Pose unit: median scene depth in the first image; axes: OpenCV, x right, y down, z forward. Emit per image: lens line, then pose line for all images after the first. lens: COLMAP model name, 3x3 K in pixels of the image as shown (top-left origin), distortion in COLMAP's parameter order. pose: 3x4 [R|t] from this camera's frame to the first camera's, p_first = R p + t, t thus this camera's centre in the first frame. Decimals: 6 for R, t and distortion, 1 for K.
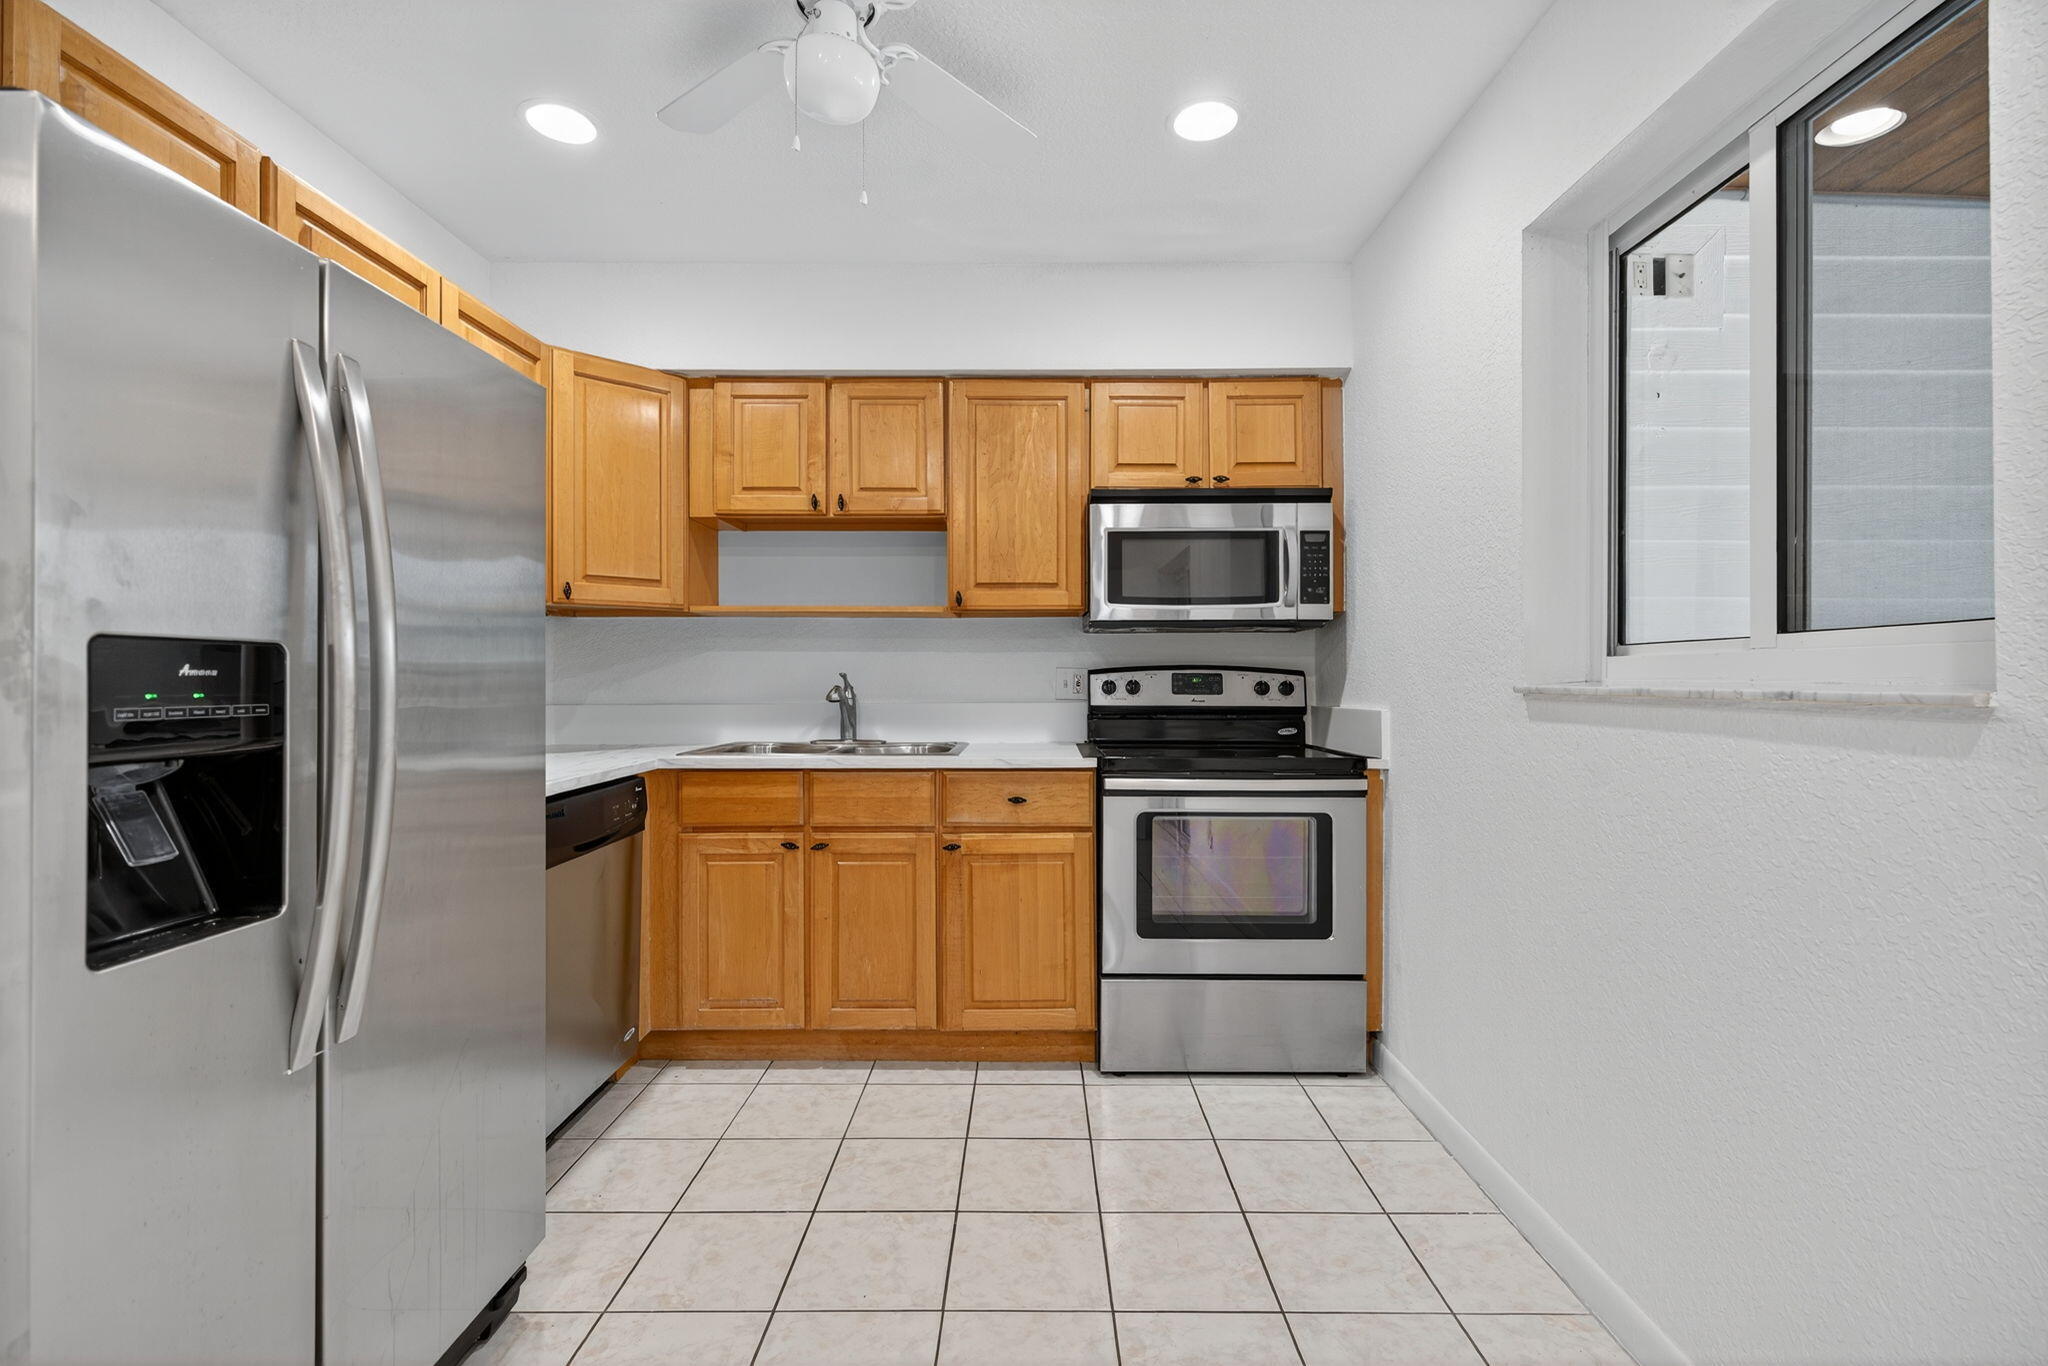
lens RADIAL K [[908.0, 0, 1028.3], [0, 908.0, 677.1], [0, 0, 1]] dist [0.000358, 0.000559]
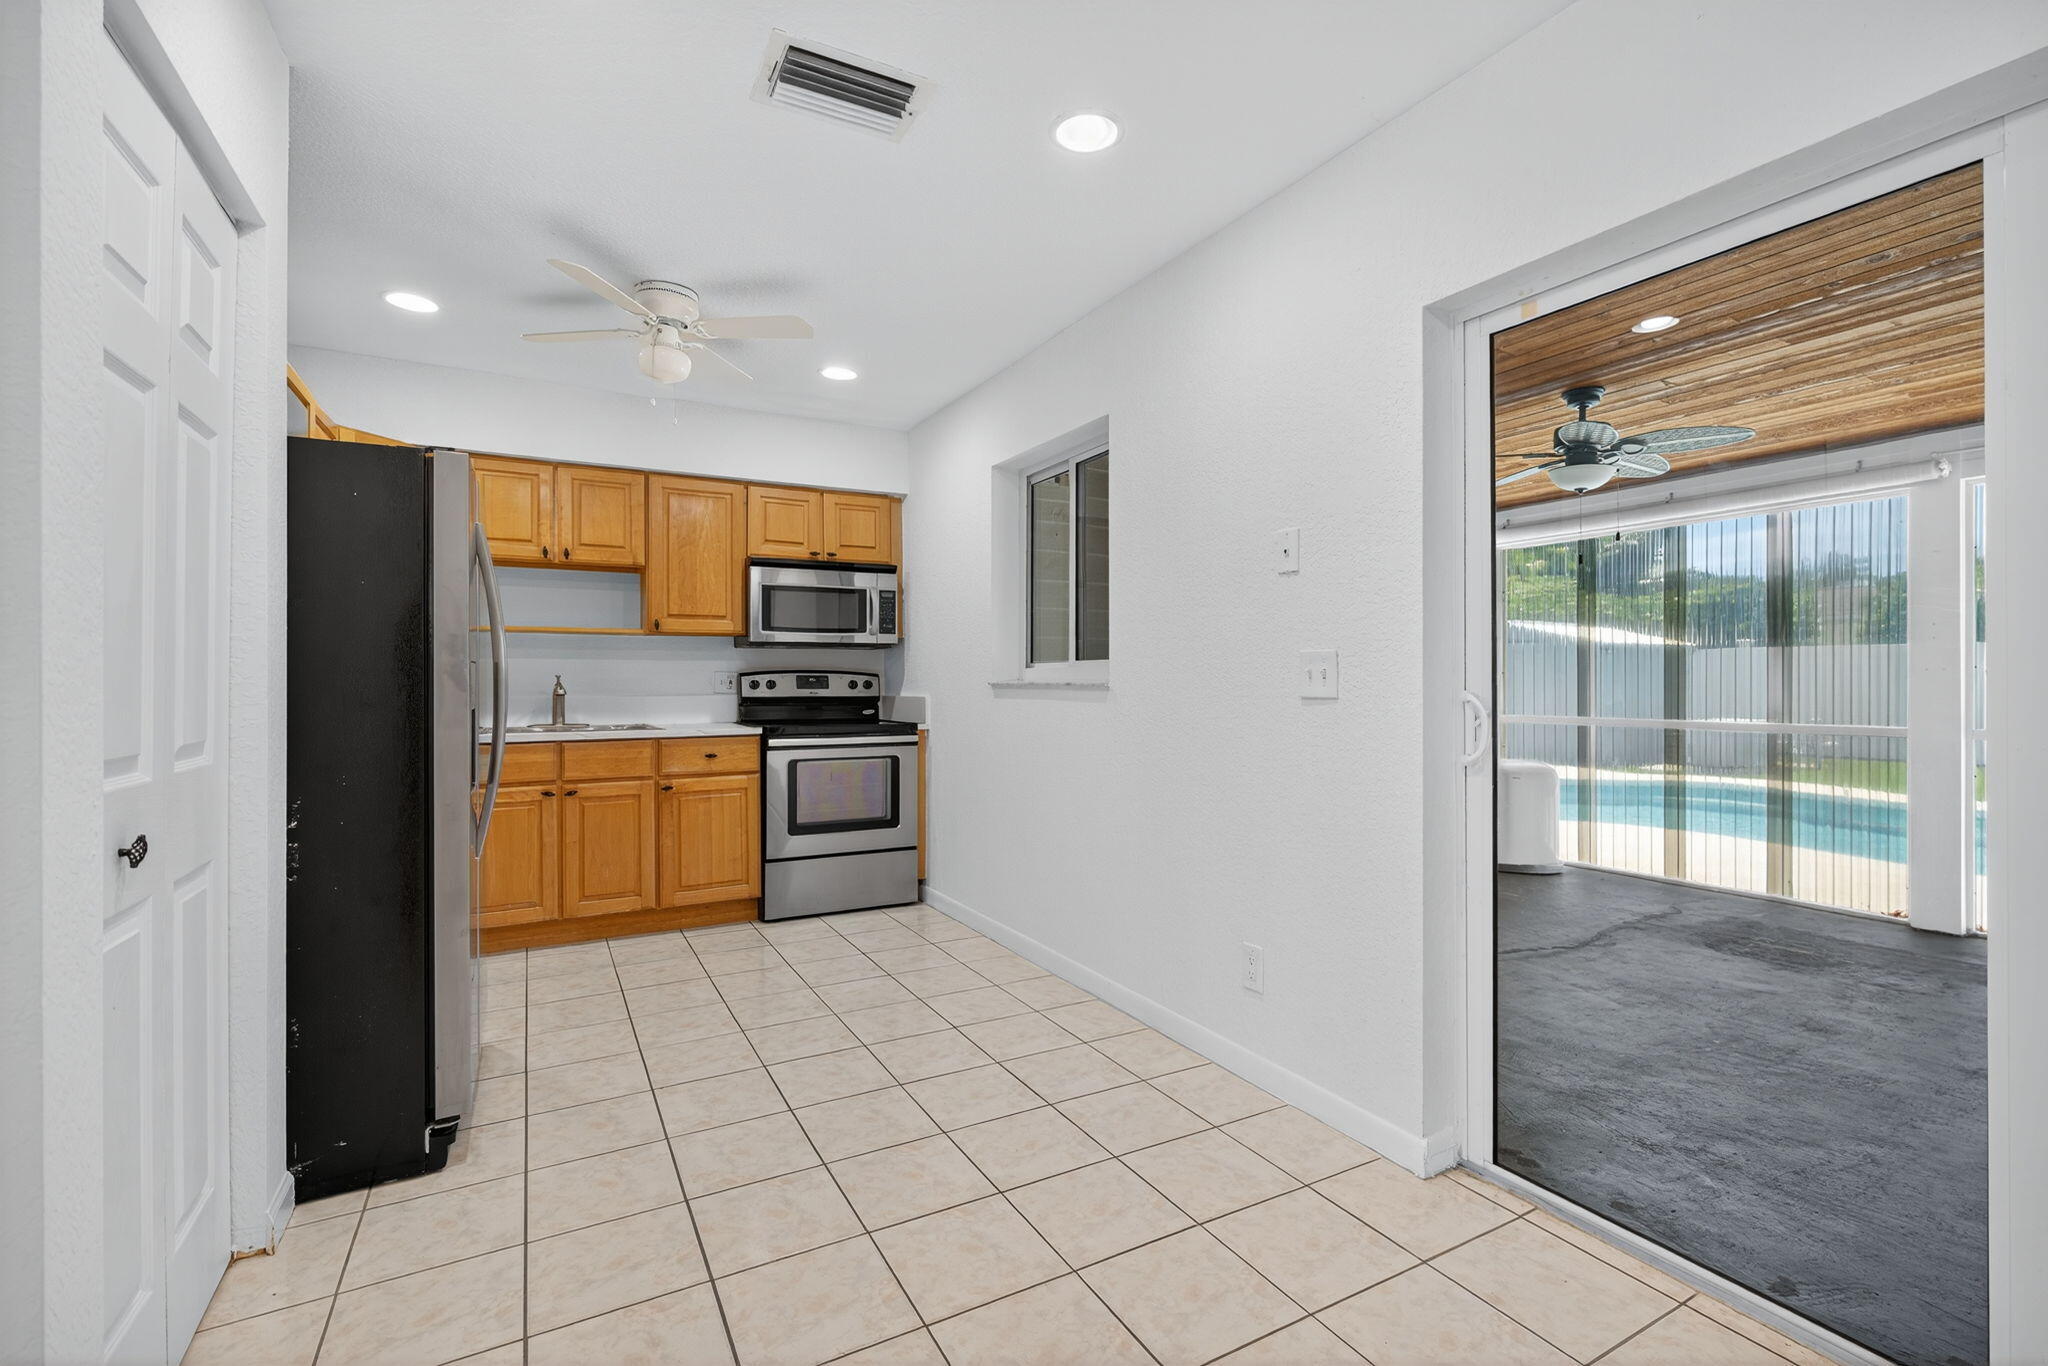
lens RADIAL K [[908.0, 0, 1028.3], [0, 908.0, 677.1], [0, 0, 1]] dist [0.000358, 0.000559]
pose [[0.872484, -0.000080, 0.488643, -0.287380], [0.000786, 0.999999, -0.001240, 0.001301], [-0.488642, 0.001466, 0.872483, -0.613389]]
